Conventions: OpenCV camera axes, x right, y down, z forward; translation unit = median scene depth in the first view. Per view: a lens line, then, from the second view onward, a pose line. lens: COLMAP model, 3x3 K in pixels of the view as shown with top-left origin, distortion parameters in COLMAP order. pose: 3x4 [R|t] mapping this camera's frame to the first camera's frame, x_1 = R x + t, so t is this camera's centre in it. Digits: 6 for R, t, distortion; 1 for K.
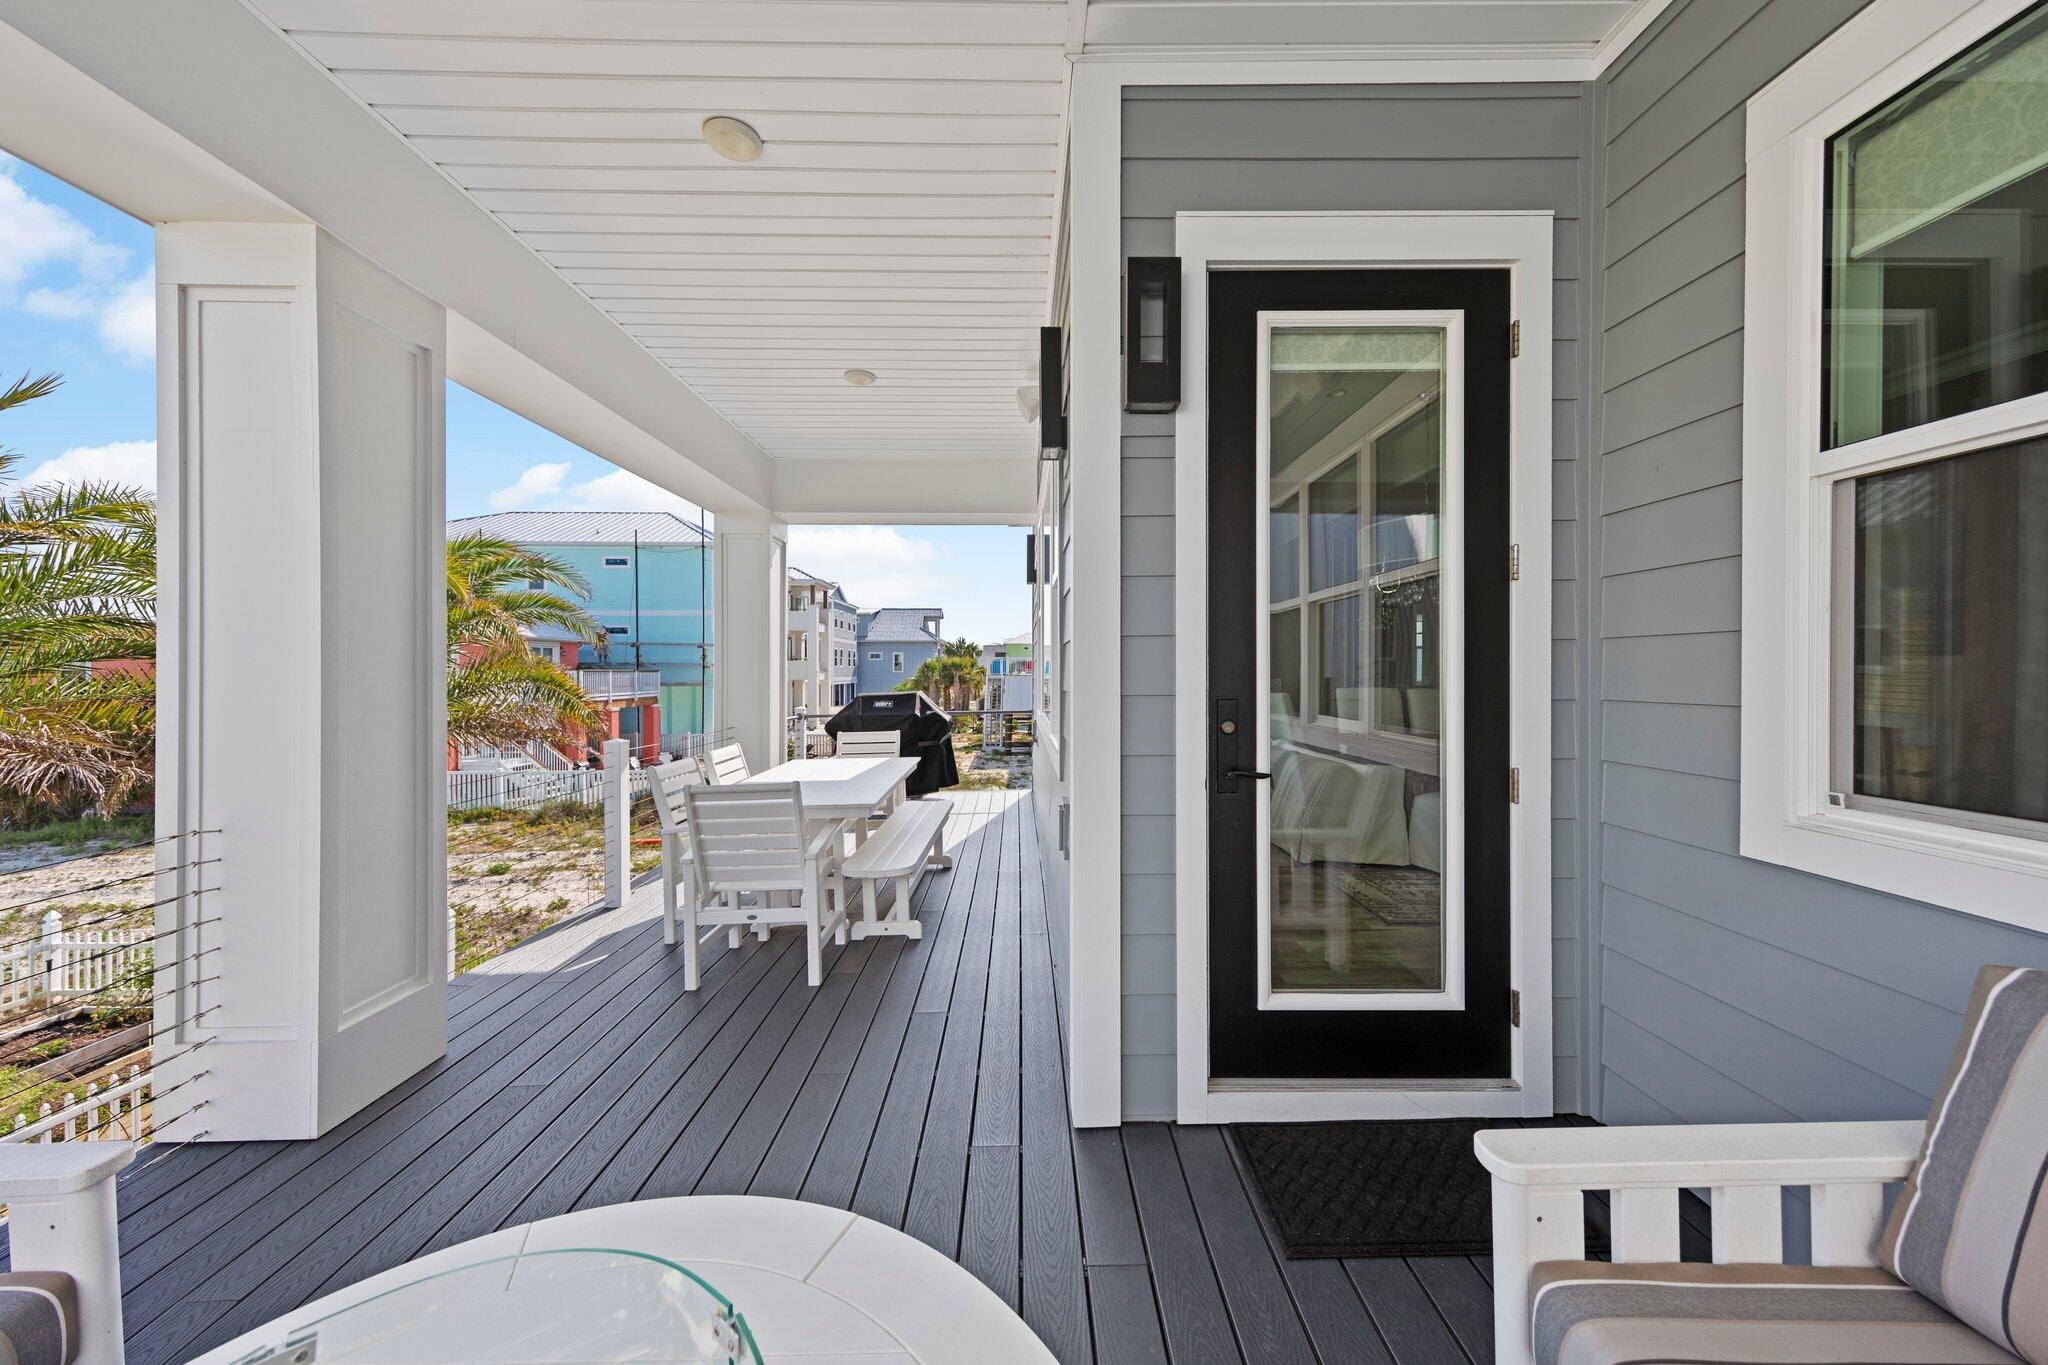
lens RADIAL K [[683.2, 0, 1016.4], [0, 683.2, 675.2], [0, 0, 1]] dist [0.002562, 0.000041]
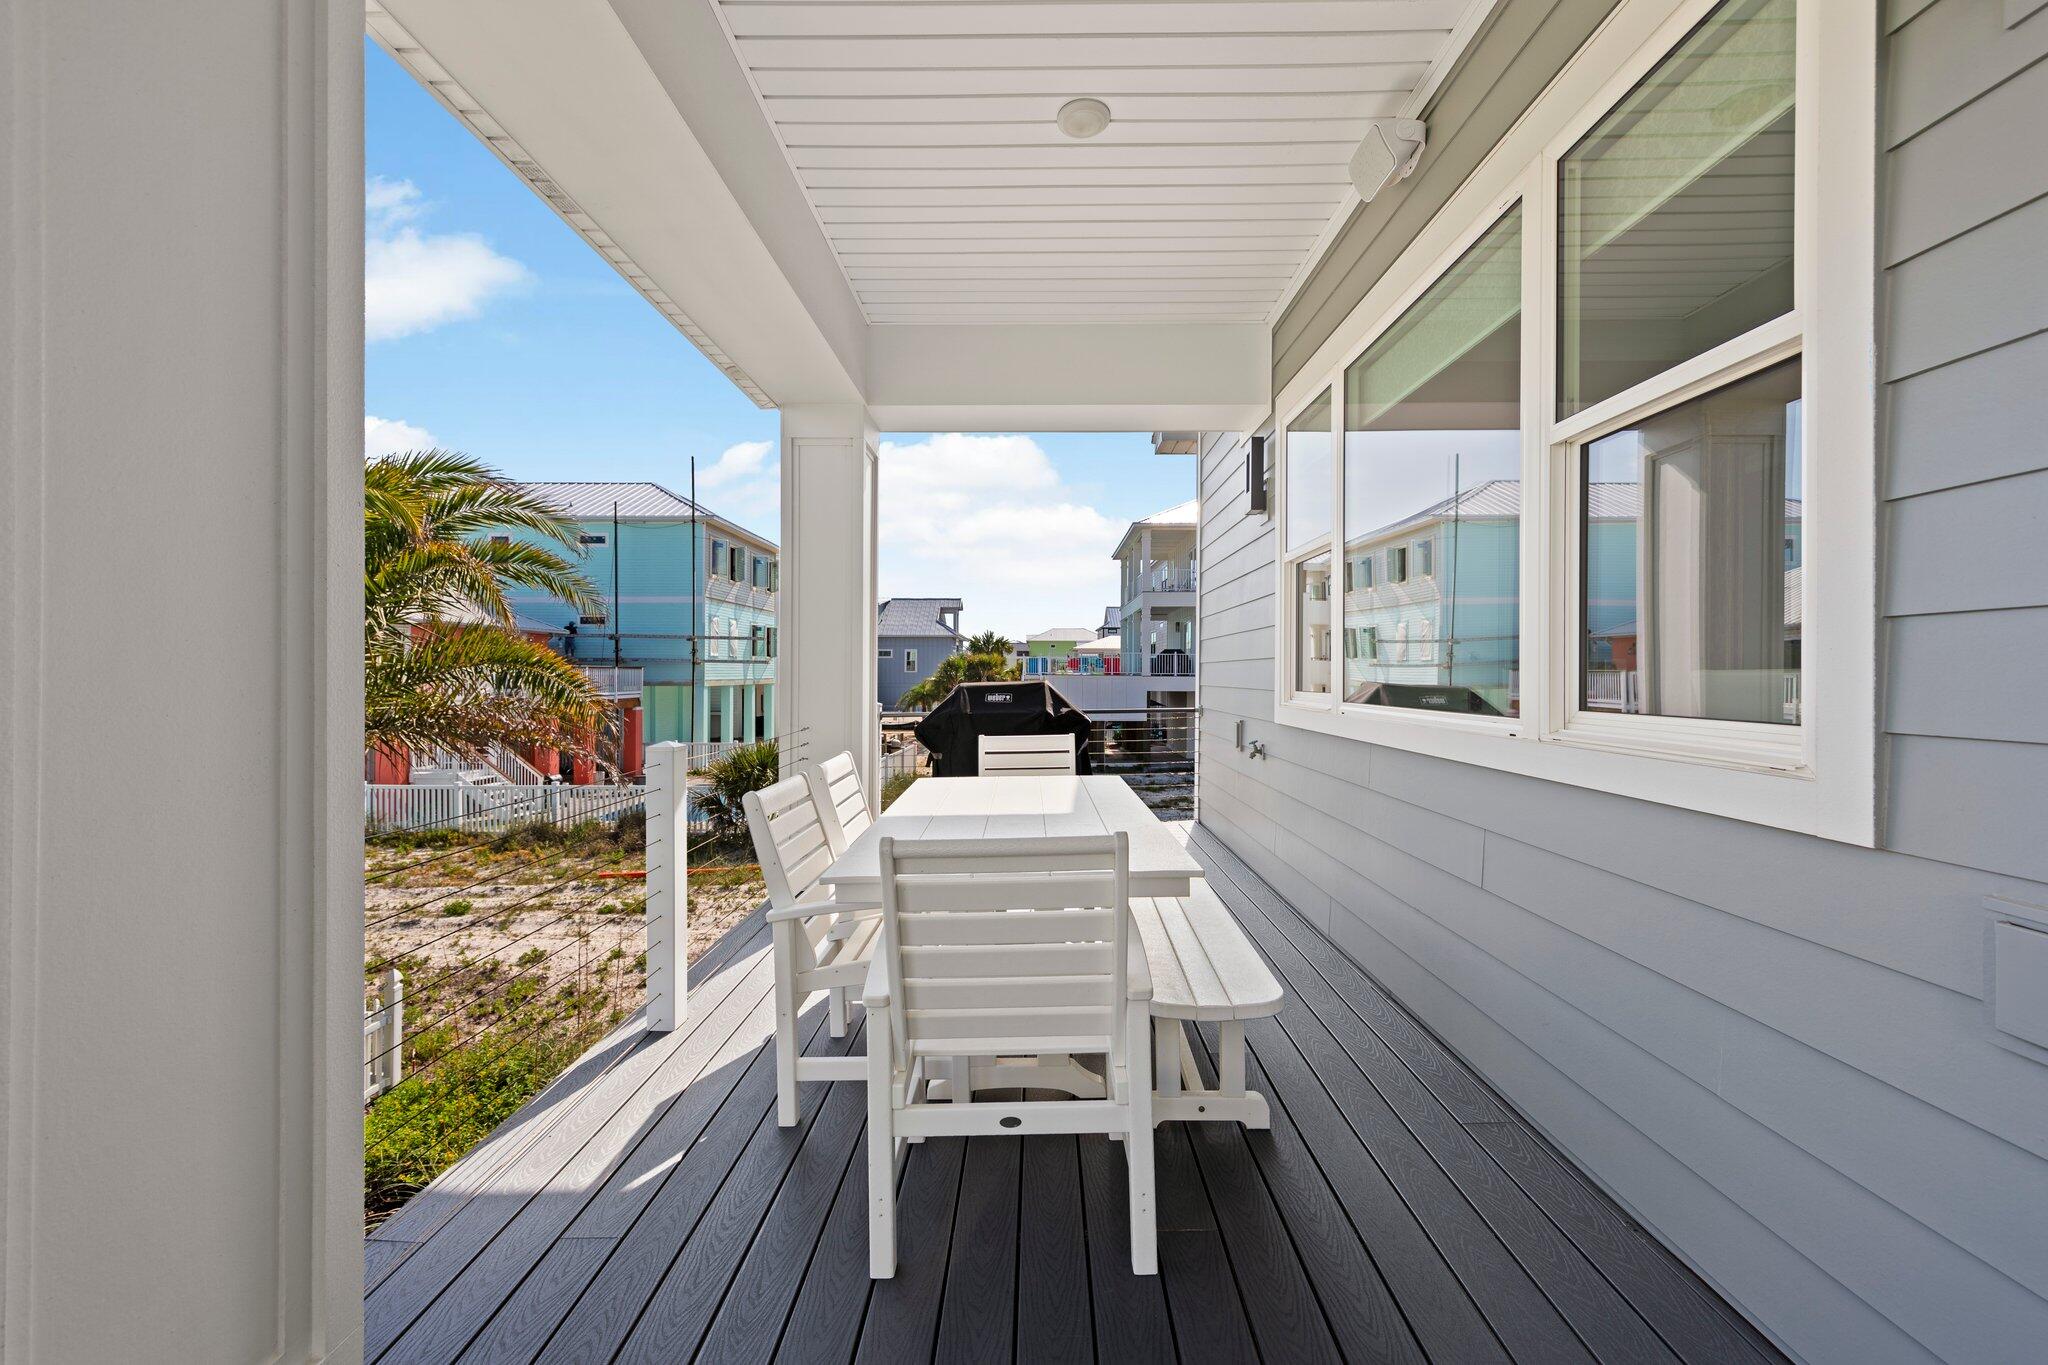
lens RADIAL K [[787.1, 0, 1015.0], [0, 787.1, 675.1], [0, 0, 1]] dist [0.001850, 0.000506]
pose [[0.999536, 0.003821, -0.030224, -0.070454], [-0.003923, 0.999987, -0.003323, 0.009947], [0.030210, 0.003440, 0.999538, 0.088380]]
